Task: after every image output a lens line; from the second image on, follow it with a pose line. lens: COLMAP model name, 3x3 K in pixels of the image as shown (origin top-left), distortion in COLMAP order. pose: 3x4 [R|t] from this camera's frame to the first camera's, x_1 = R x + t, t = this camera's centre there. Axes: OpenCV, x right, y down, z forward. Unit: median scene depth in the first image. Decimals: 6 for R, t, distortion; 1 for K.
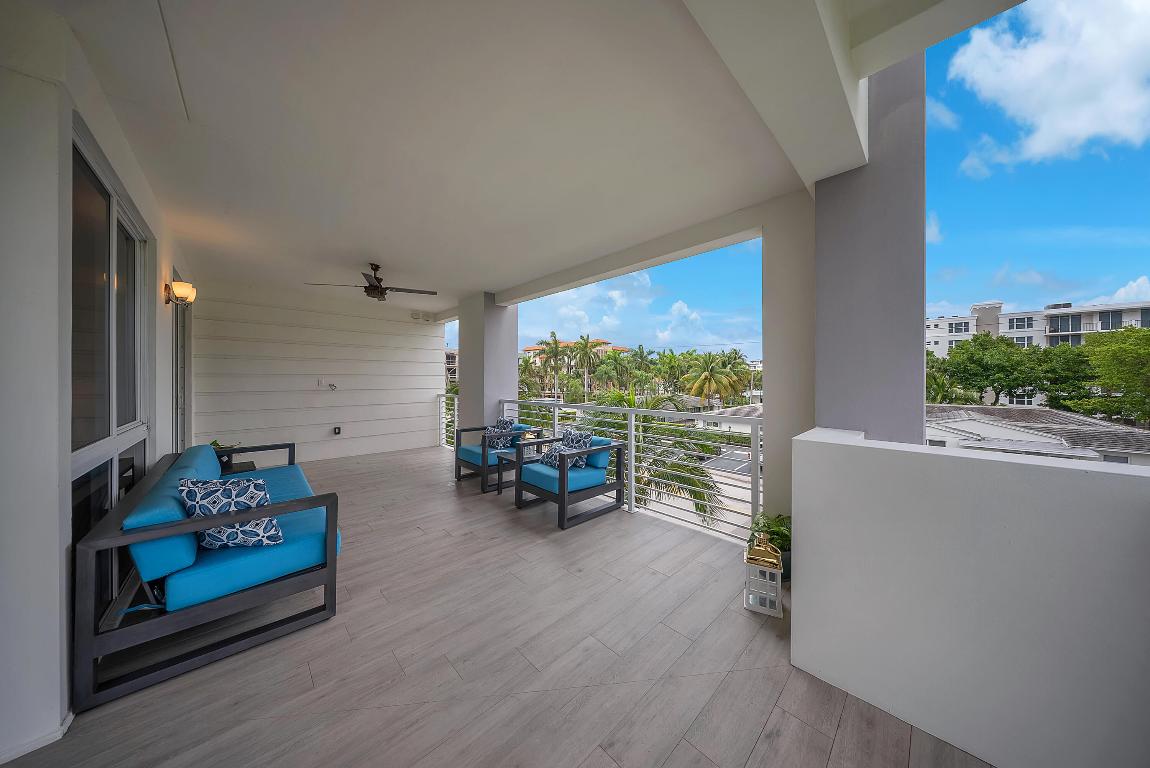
lens RADIAL K [[348.6, 0, 571.2], [0, 348.6, 380.6], [0, 0, 1]] dist [-0.000314, -0.000131]
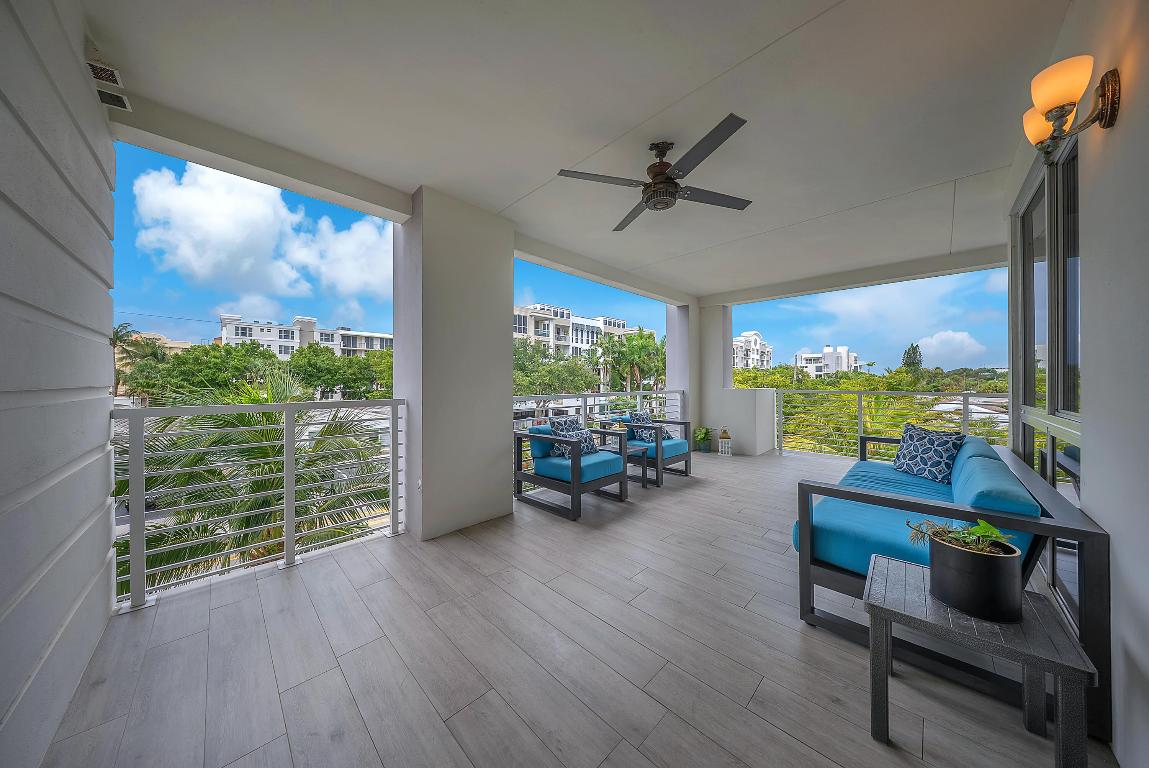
lens RADIAL K [[359.0, 0, 573.9], [0, 359.0, 380.7], [0, 0, 1]] dist [-0.000017, -0.000041]
pose [[-0.031734, -0.000995, 0.999496, -1.127680], [0.003912, 0.999992, 0.001120, 0.023448], [-0.999489, 0.003945, -0.031730, 1.151638]]
